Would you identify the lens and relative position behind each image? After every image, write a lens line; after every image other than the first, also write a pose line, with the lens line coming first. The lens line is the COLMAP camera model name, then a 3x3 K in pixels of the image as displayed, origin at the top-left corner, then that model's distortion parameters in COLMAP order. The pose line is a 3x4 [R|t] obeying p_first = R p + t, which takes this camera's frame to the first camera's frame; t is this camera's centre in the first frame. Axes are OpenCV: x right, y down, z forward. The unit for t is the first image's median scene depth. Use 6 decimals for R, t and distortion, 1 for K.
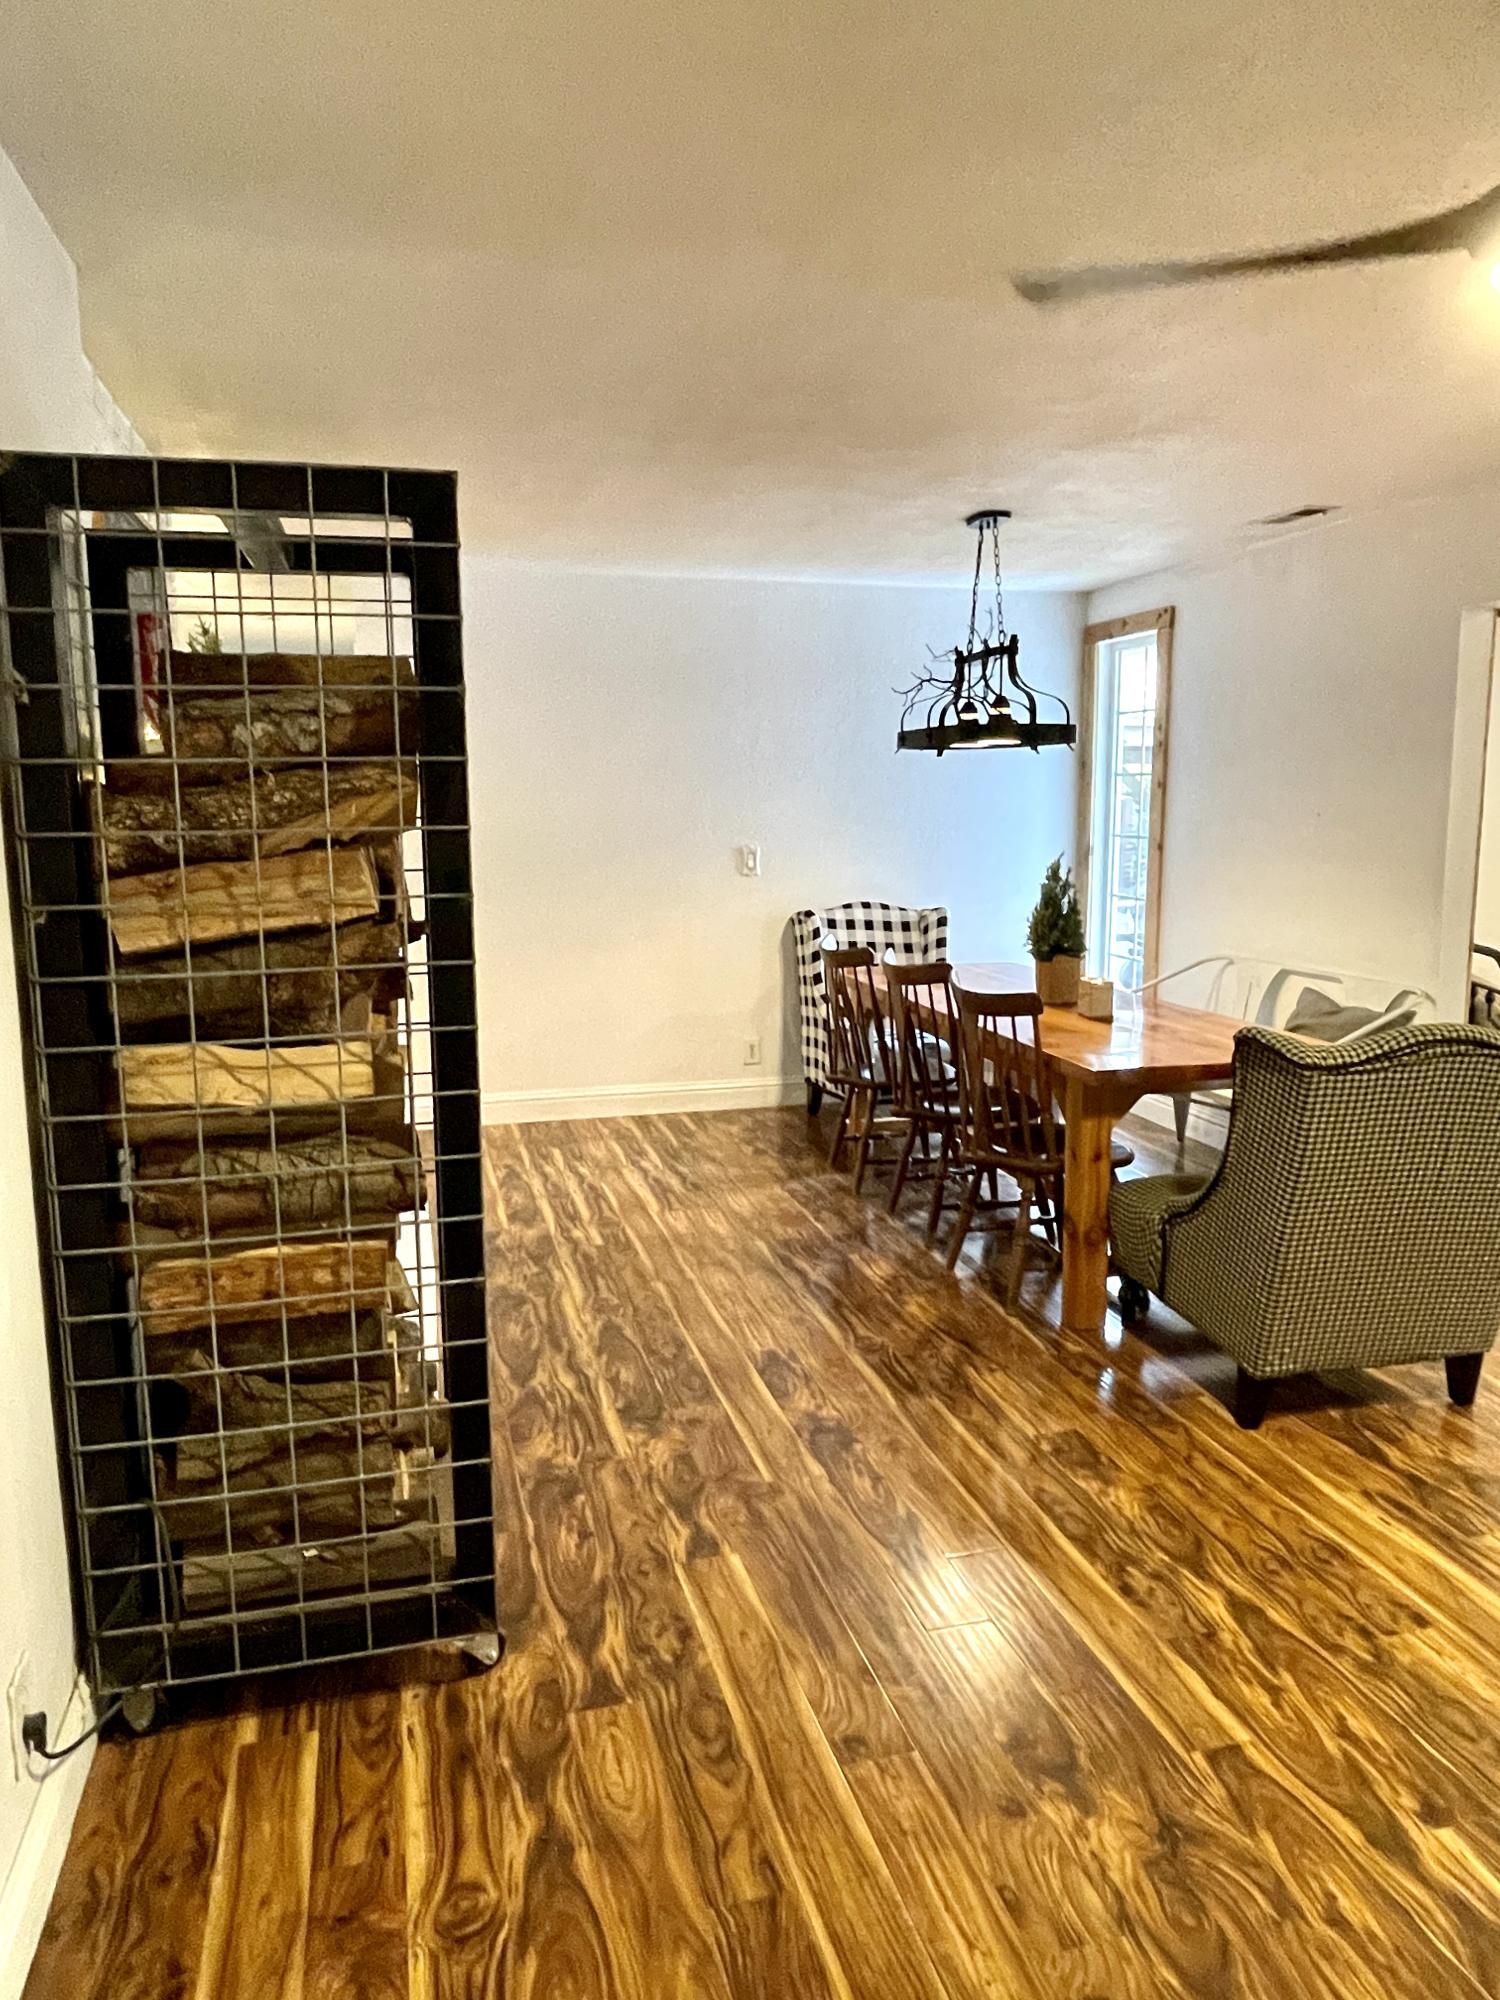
lens RADIAL K [[1288.4, 0, 742.4], [0, 1288.4, 994.7], [0, 0, 1]] dist [-0.010955, 0.001543]
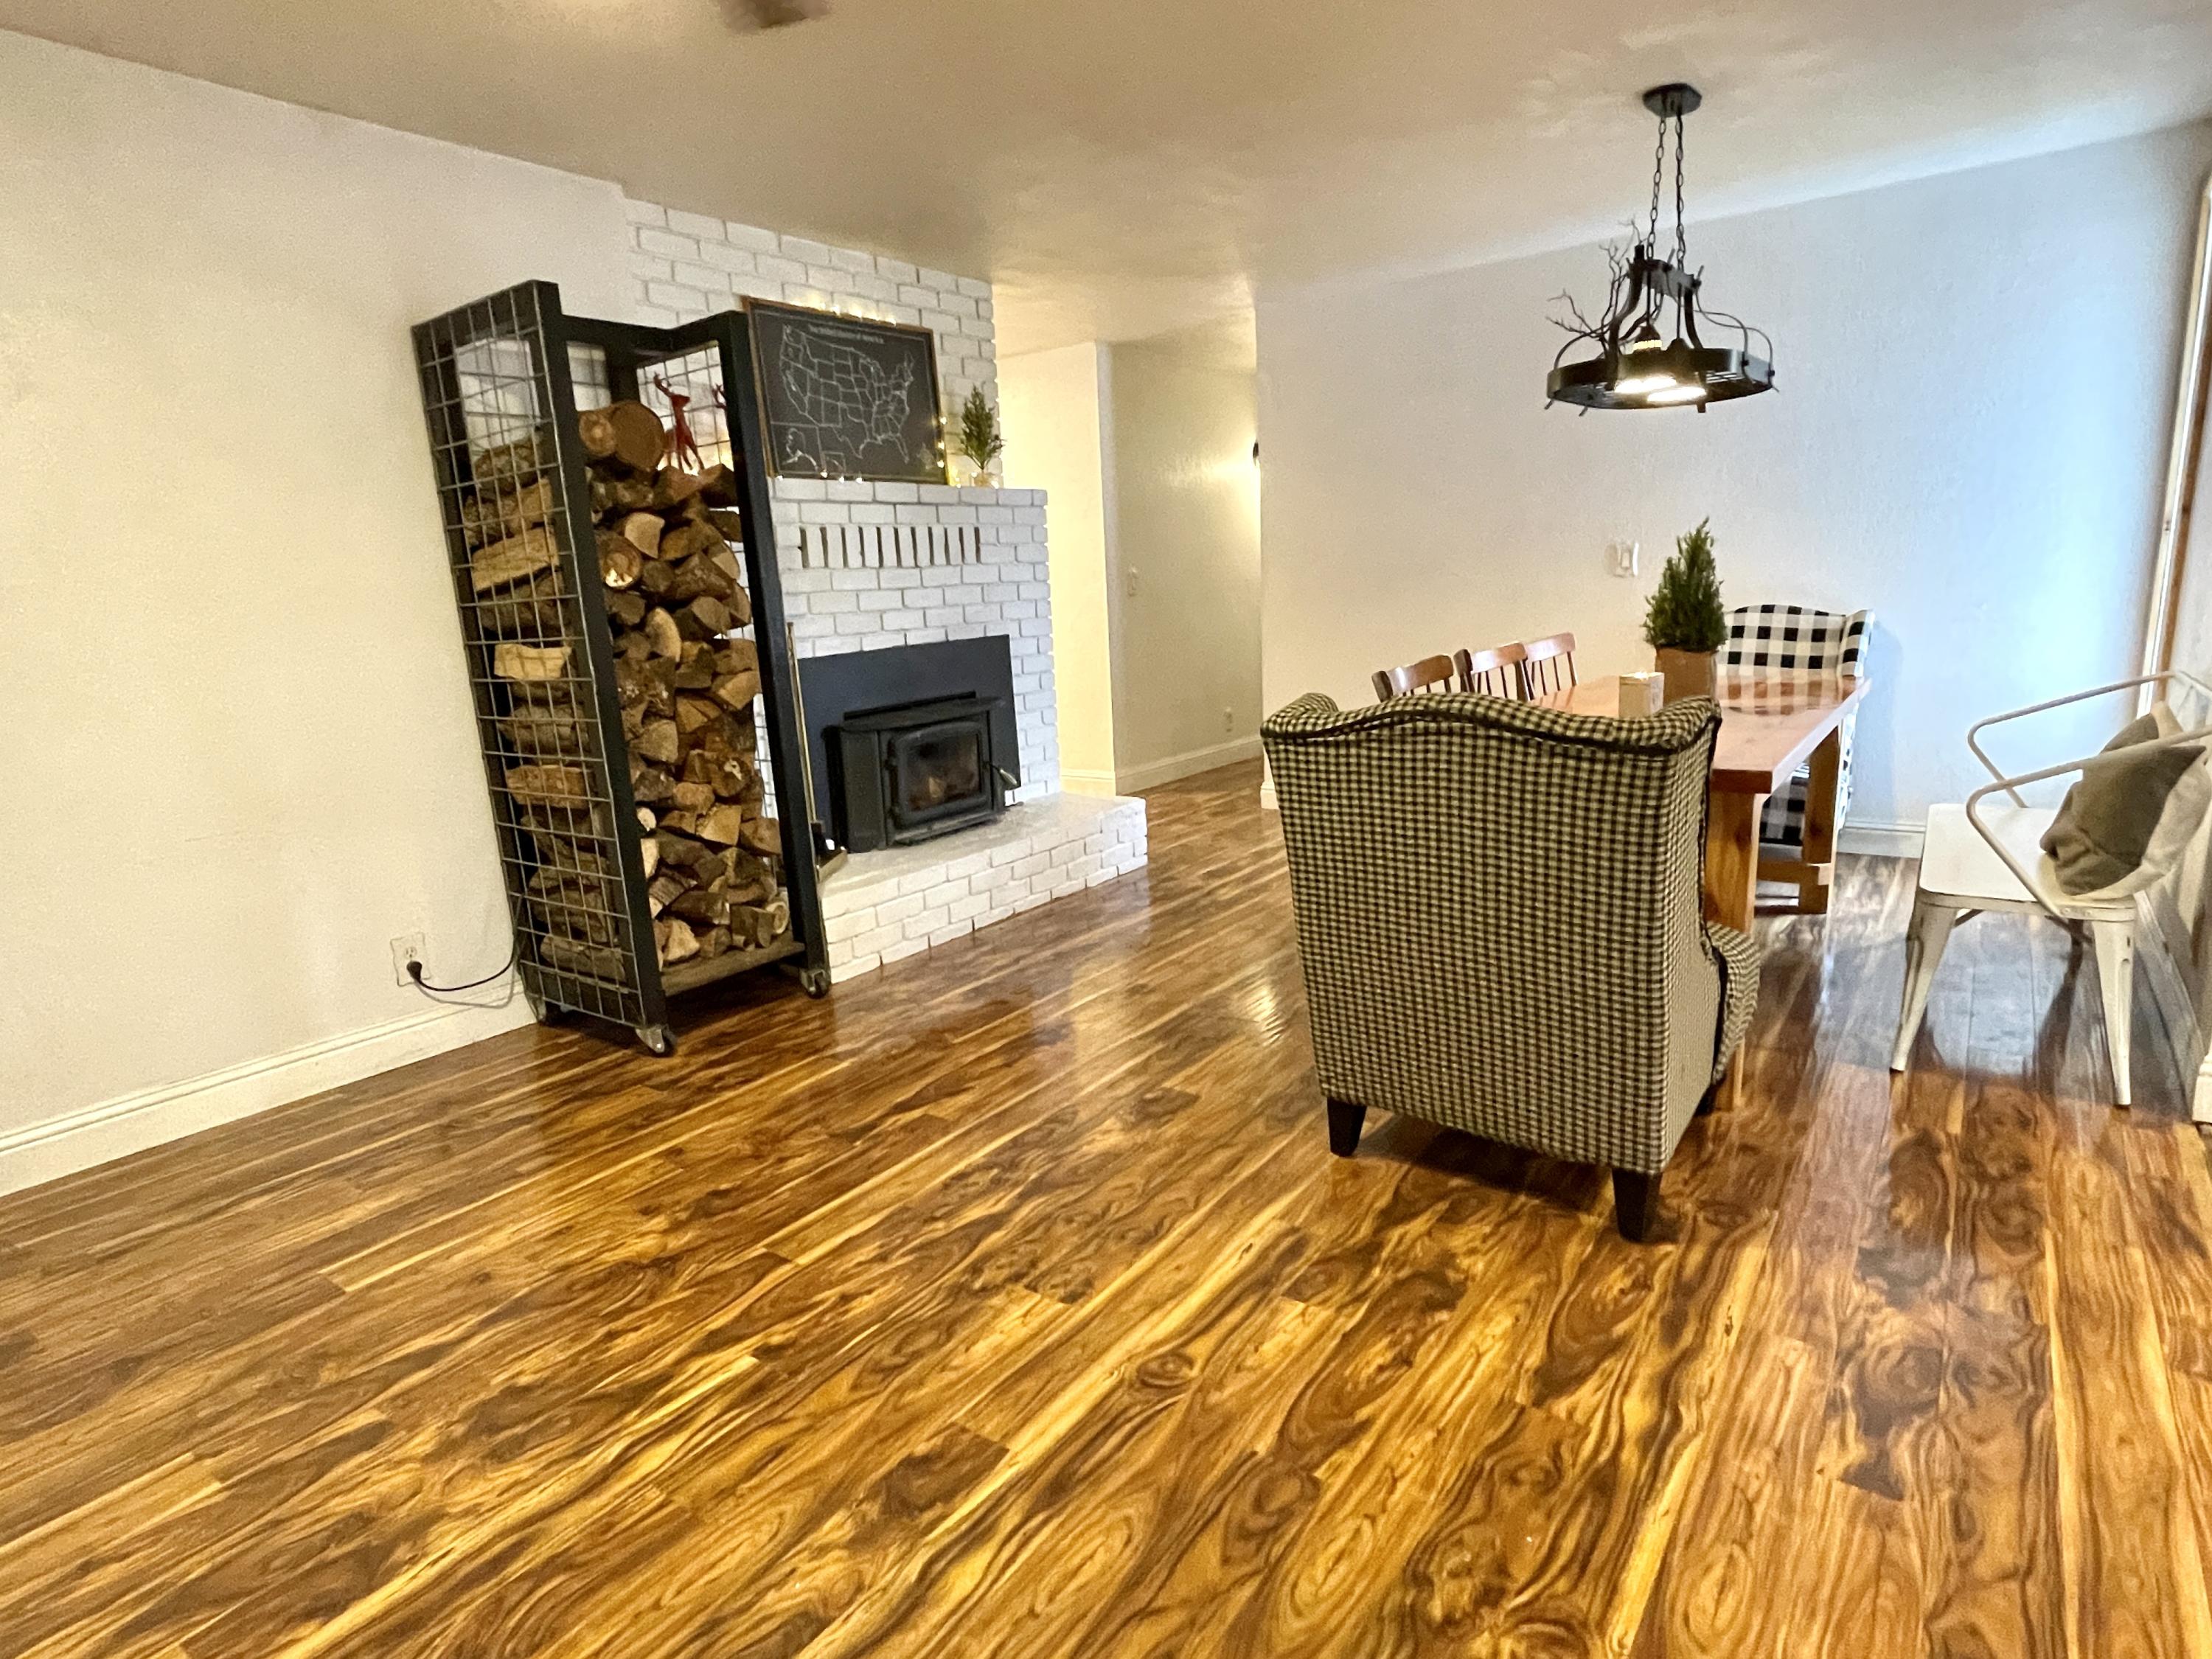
lens RADIAL K [[1179.9, 0, 1105.2], [0, 1179.9, 878.0], [0, 0, 1]] dist [-0.002927, -0.003104]
pose [[0.634493, 0.158040, -0.756599, 1.068314], [-0.068183, 0.986501, 0.148883, 0.045199], [0.769916, -0.042879, 0.636703, 0.437770]]
